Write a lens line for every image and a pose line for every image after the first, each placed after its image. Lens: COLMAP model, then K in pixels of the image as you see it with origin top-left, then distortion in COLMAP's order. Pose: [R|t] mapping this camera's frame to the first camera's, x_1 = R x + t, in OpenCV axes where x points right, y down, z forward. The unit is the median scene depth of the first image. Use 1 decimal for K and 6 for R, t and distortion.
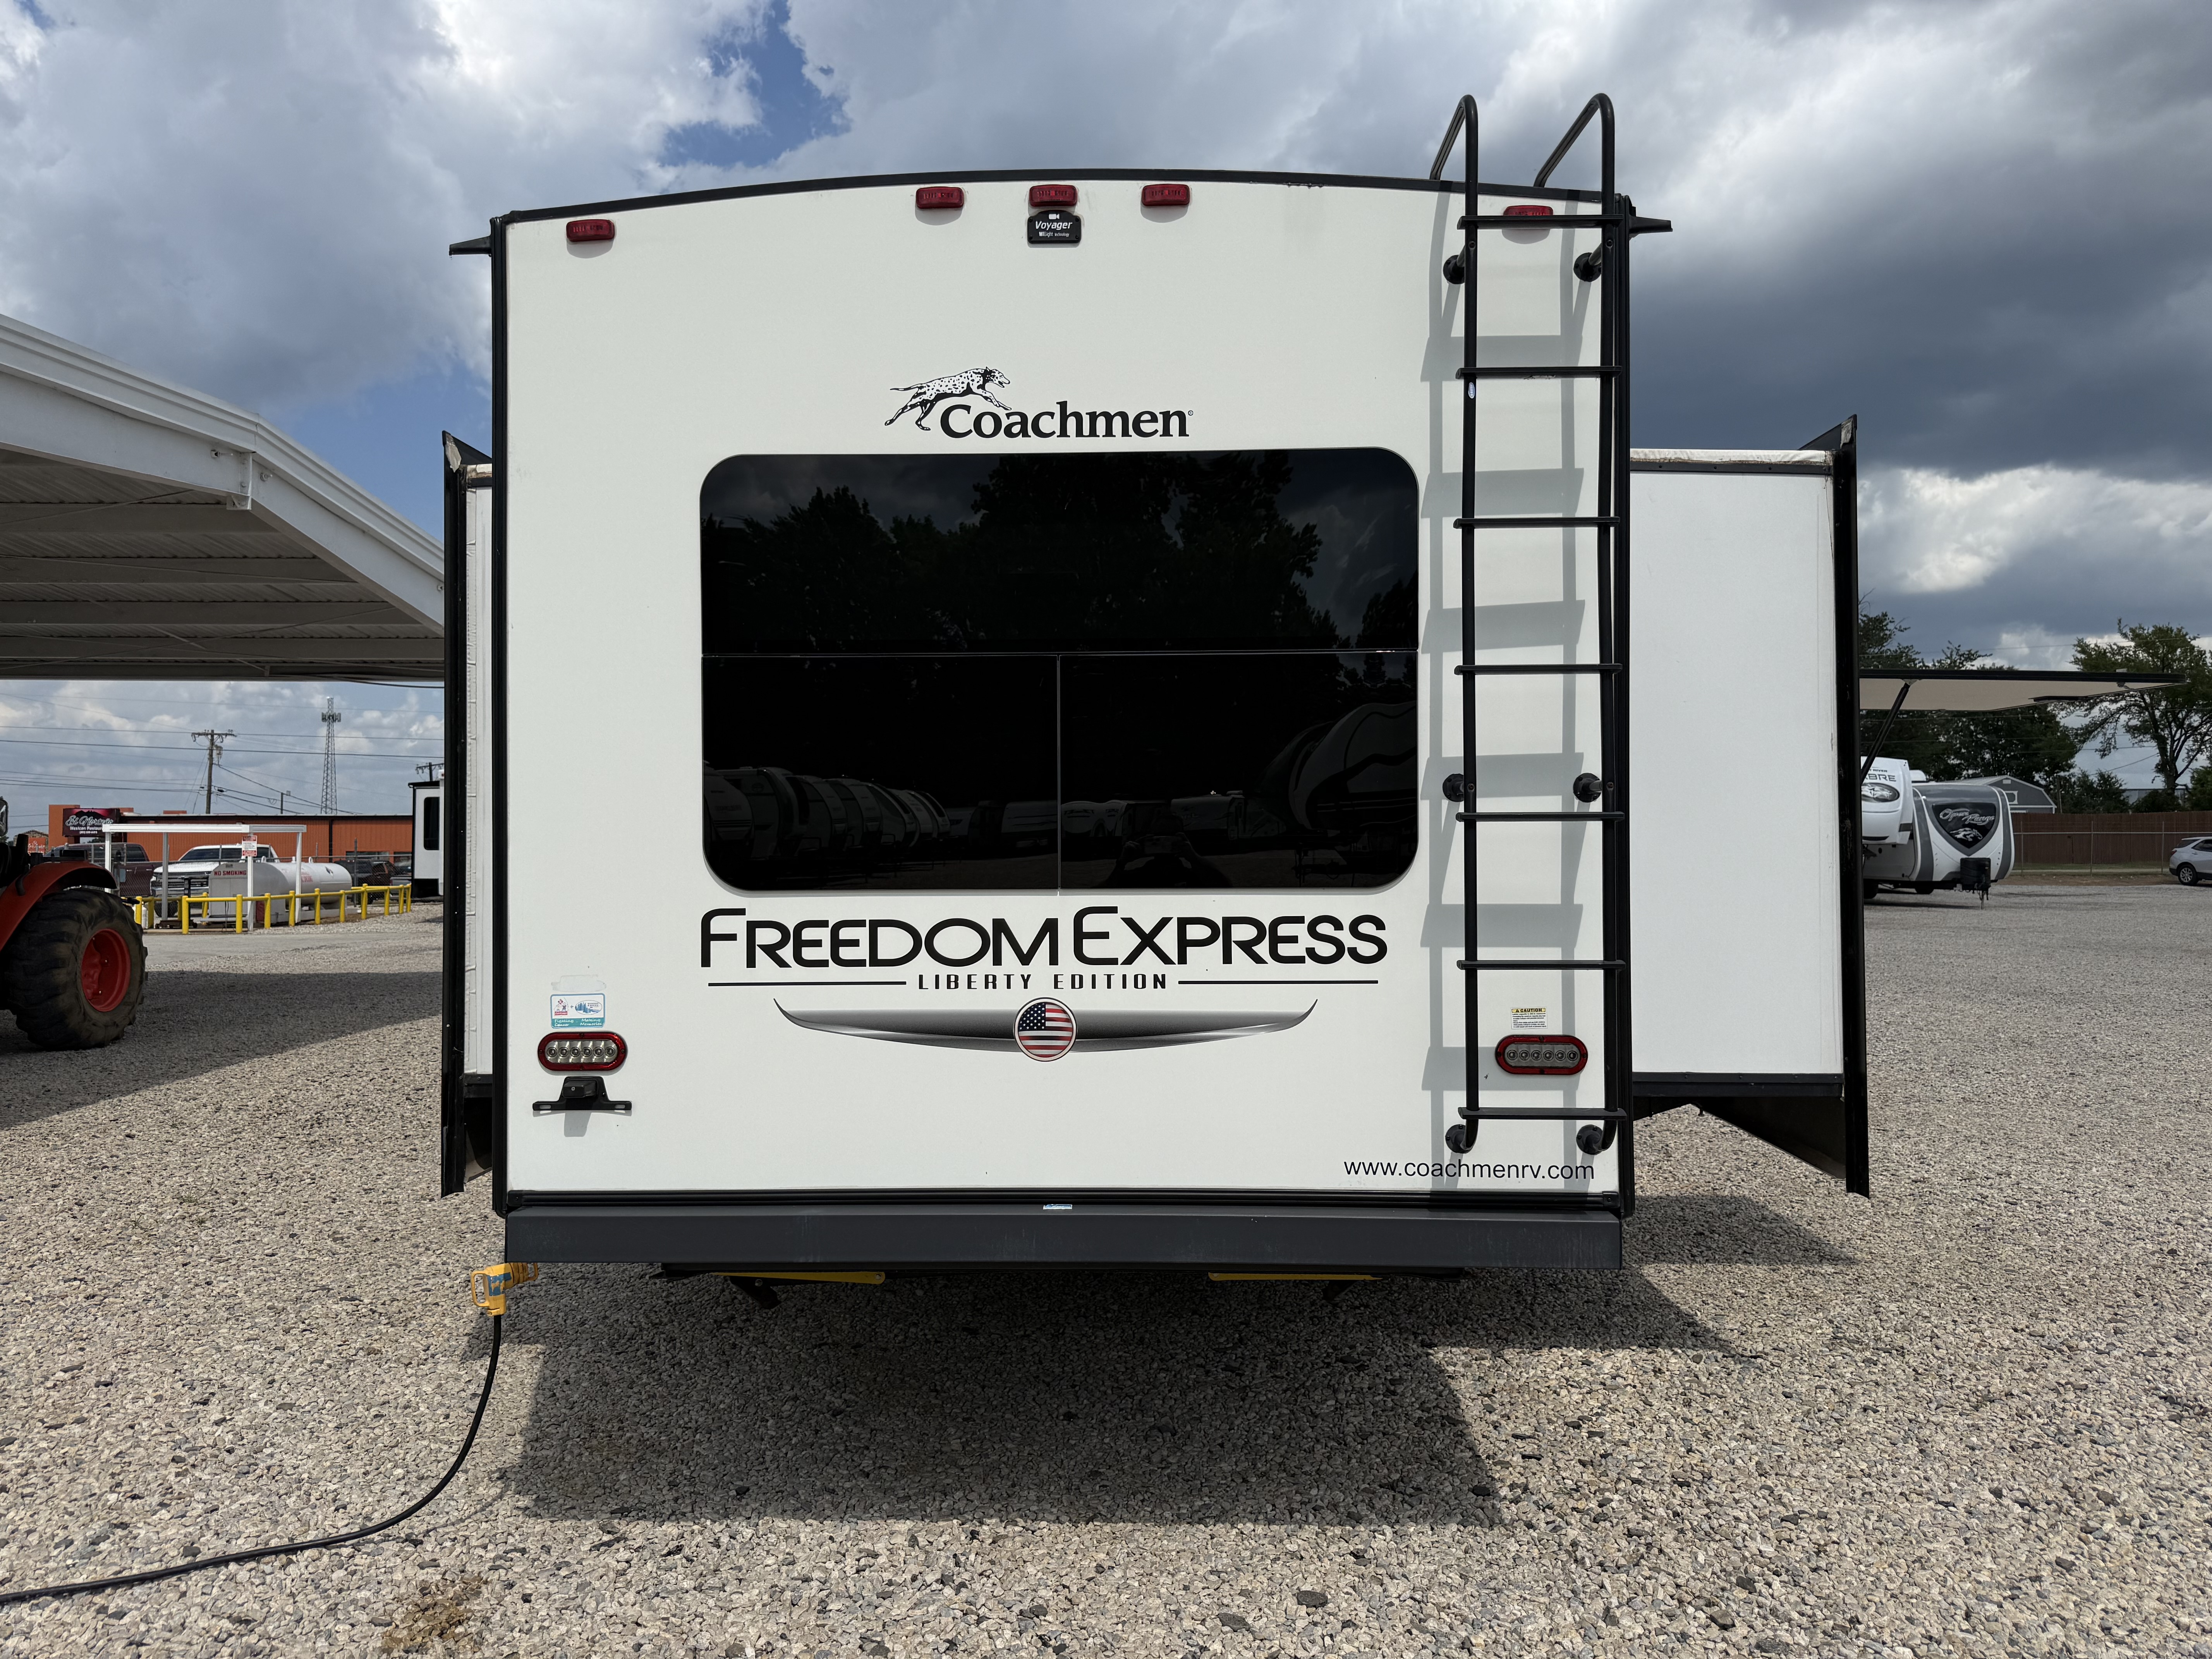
lens RADIAL K [[1544.4, 0, 1101.6], [0, 1544.4, 829.1], [0, 0, 1]] dist [0.203827, -0.444990]
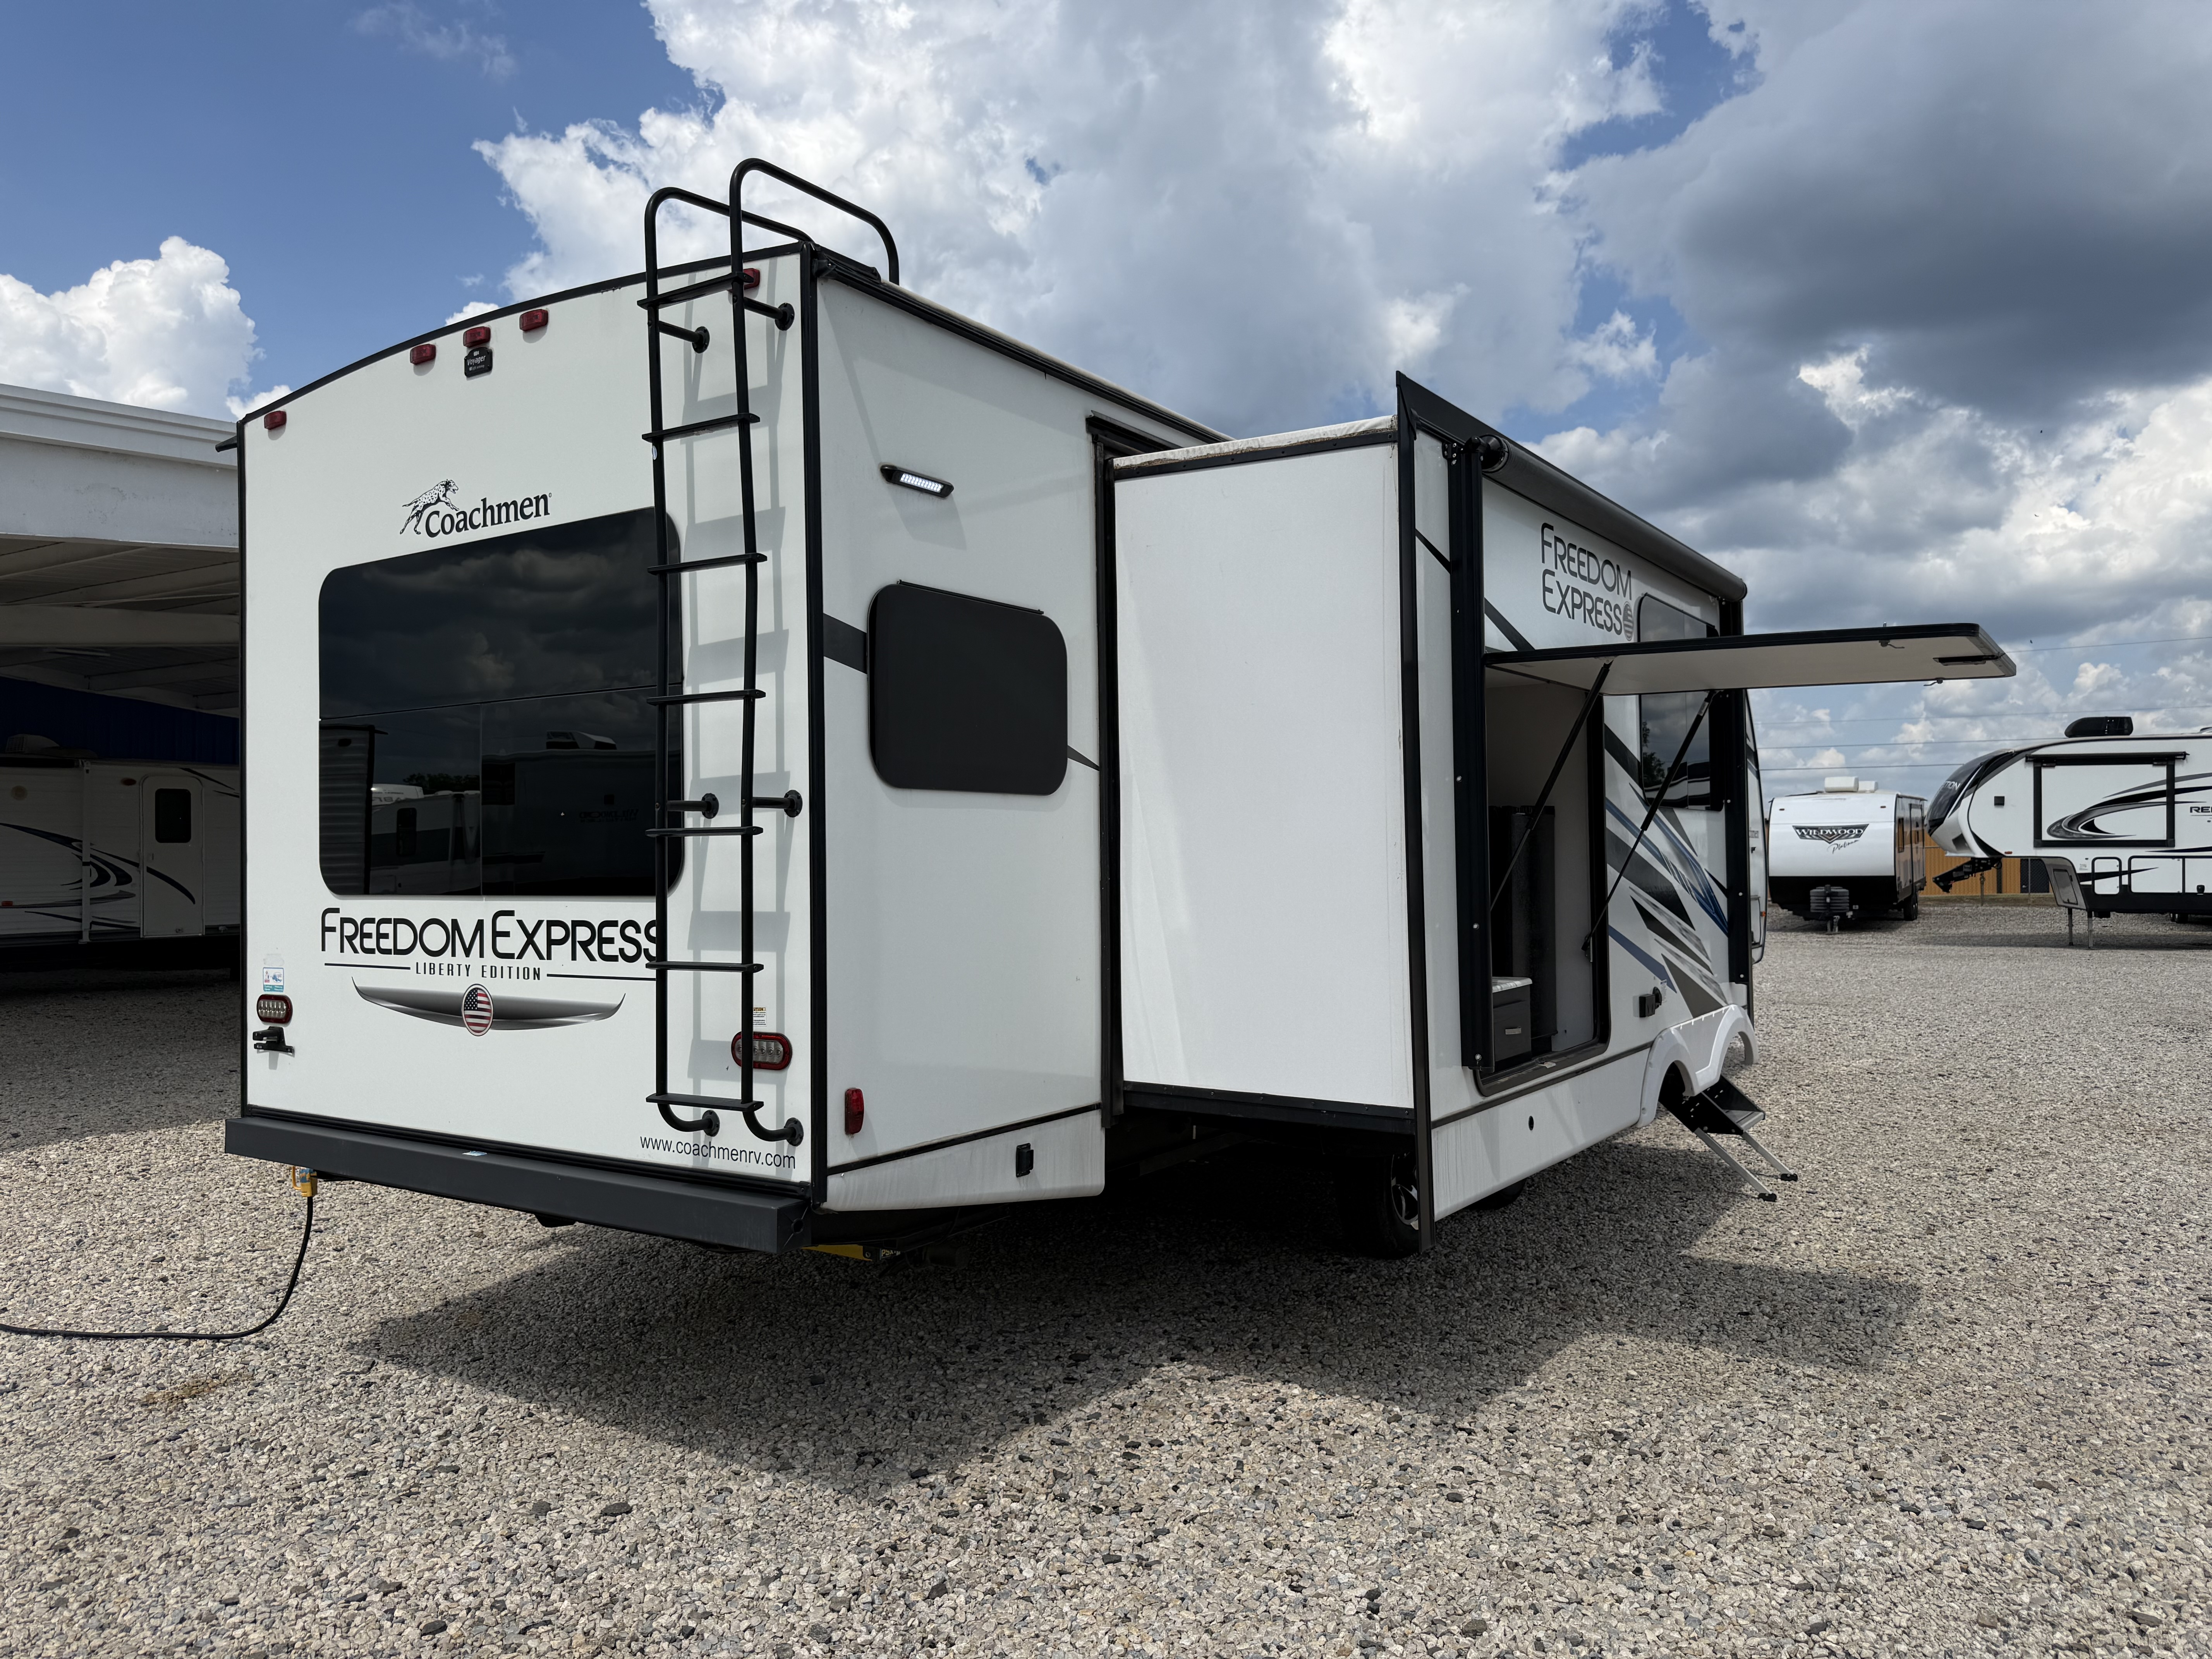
lens RADIAL K [[1561.9, 0, 1110.4], [0, 1561.9, 838.5], [0, 0, 1]] dist [0.047946, -0.059248]
pose [[0.847080, -0.012104, -0.531327, 1.045047], [0.012104, 0.999921, -0.003482, 0.004186], [0.531327, -0.003482, 0.847159, 0.212541]]
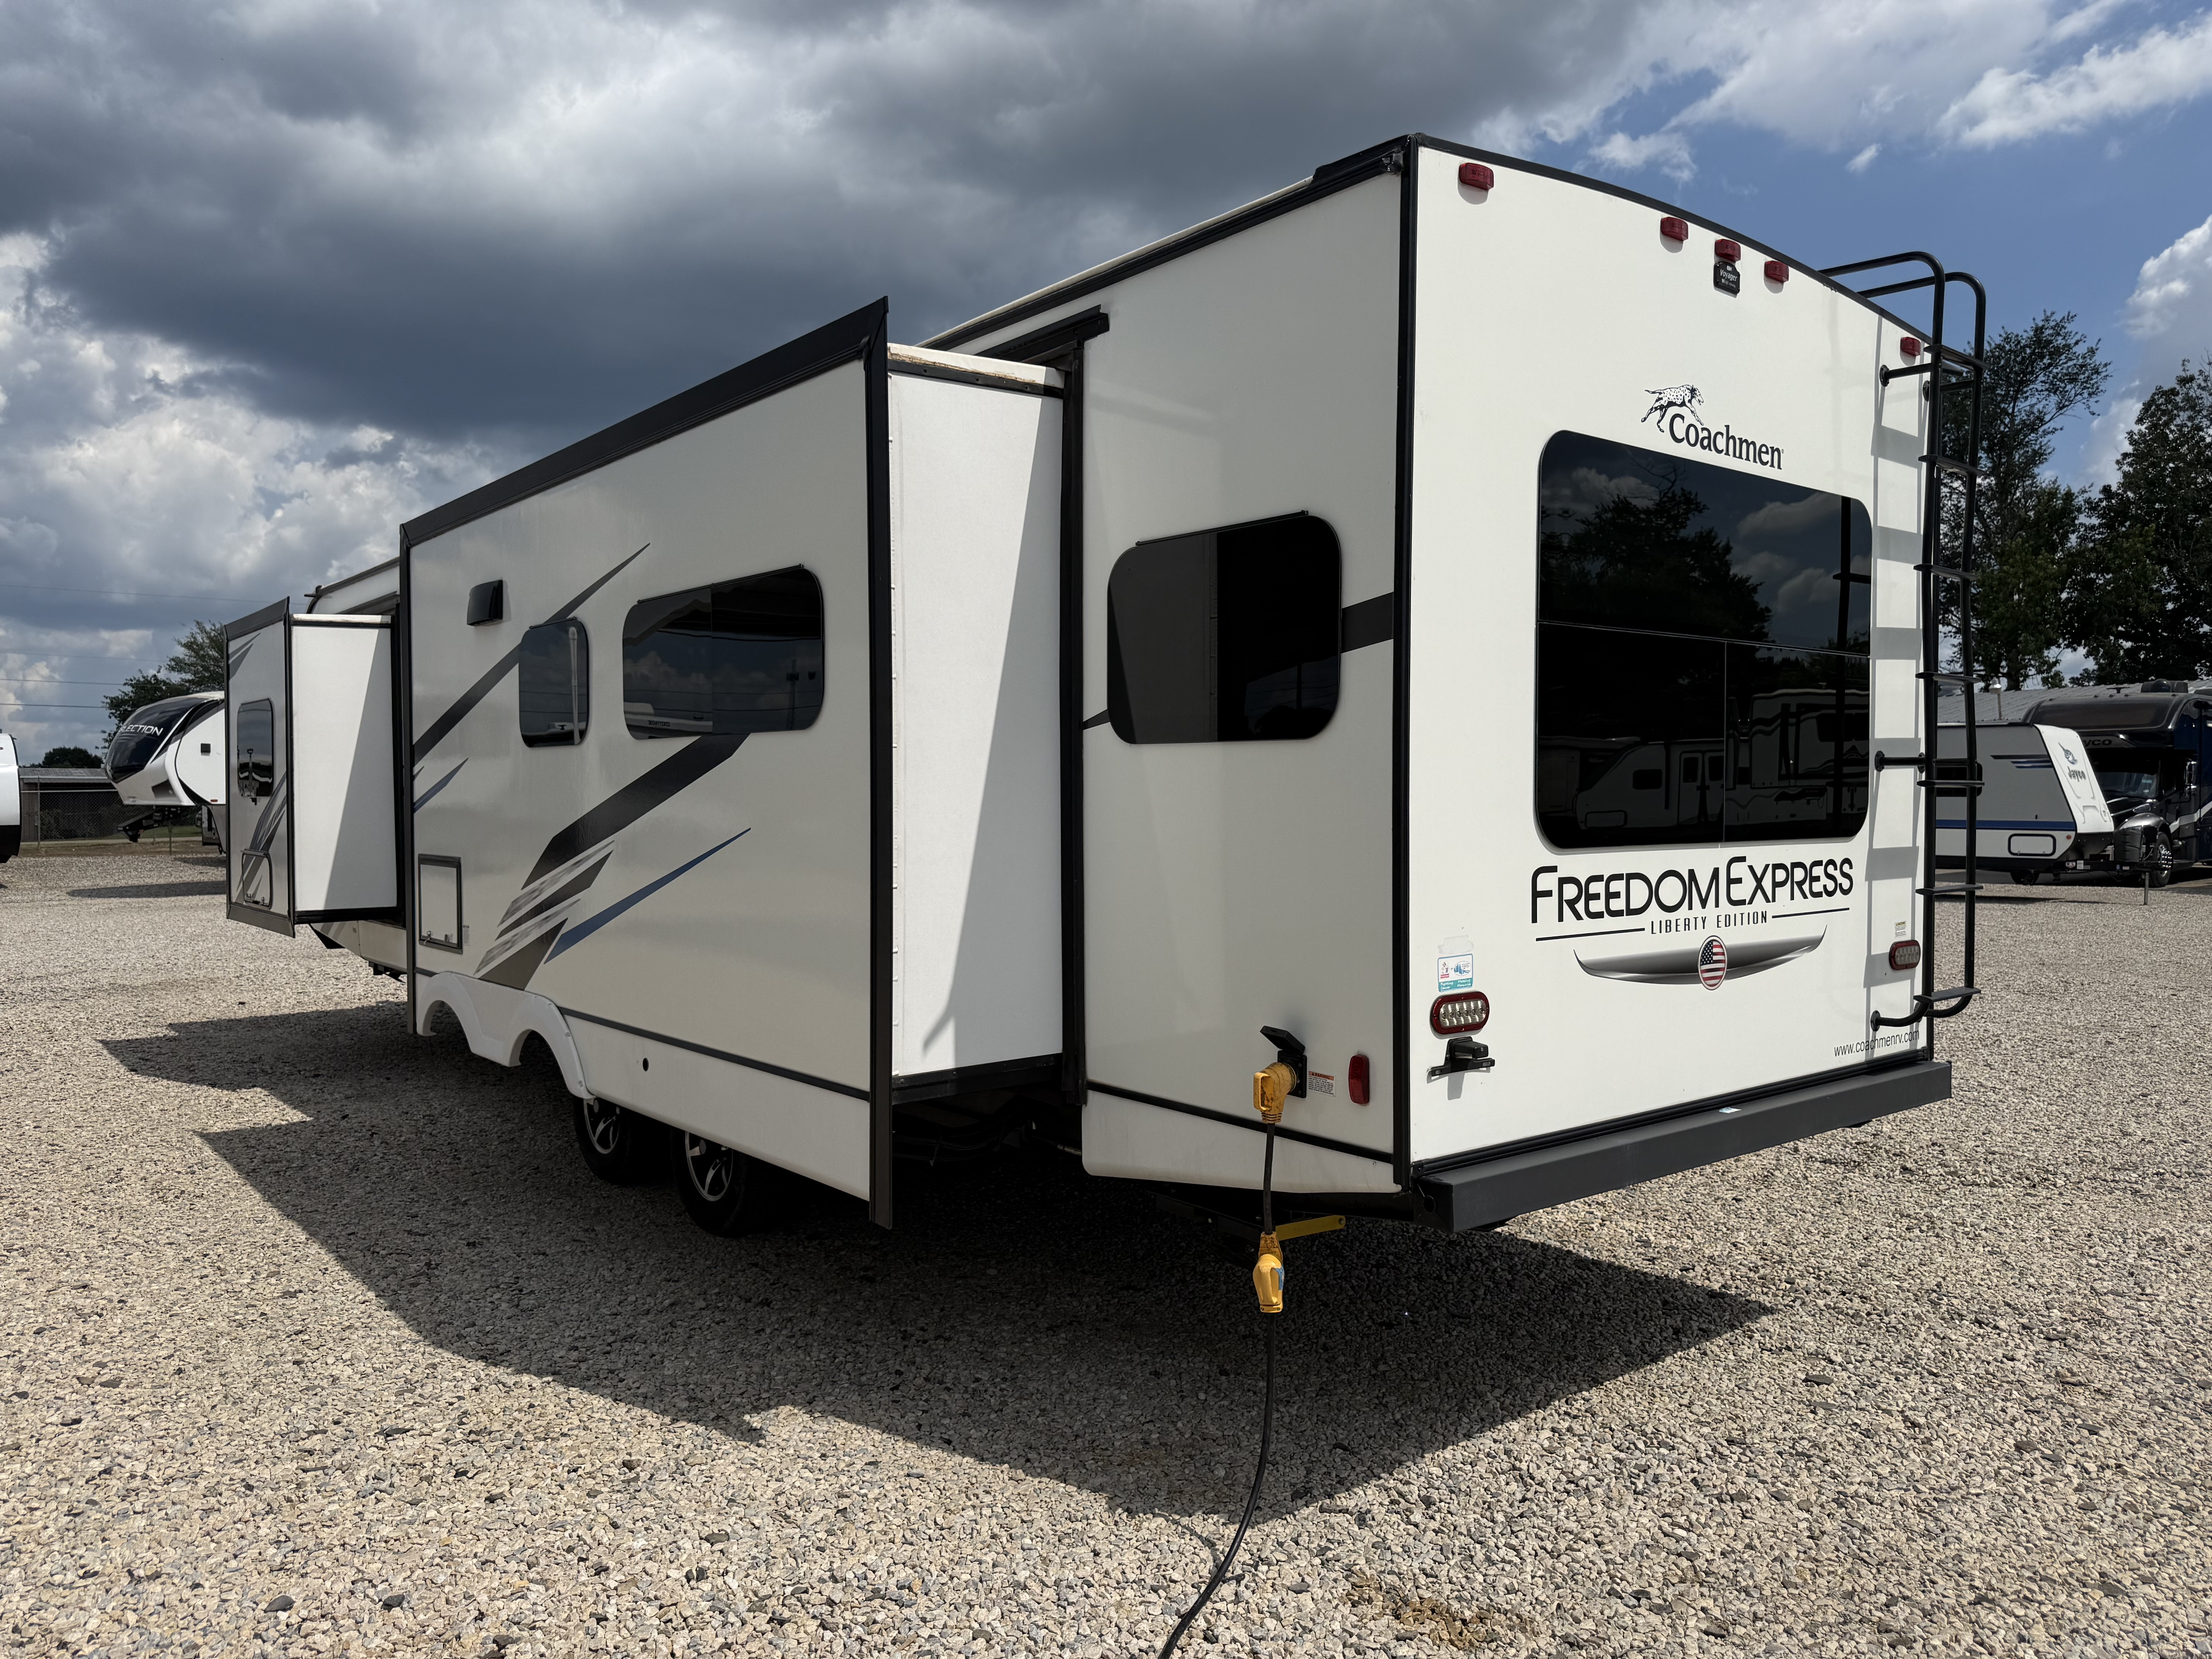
lens RADIAL K [[1563.6, 0, 1136.7], [0, 1563.6, 835.0], [0, 0, 1]] dist [0.077262, -0.080207]
pose [[0.750258, -0.014580, 0.660984, -1.142008], [-0.007384, 0.999510, 0.030429, 0.000102], [-0.661104, -0.027710, 0.749783, 0.396136]]
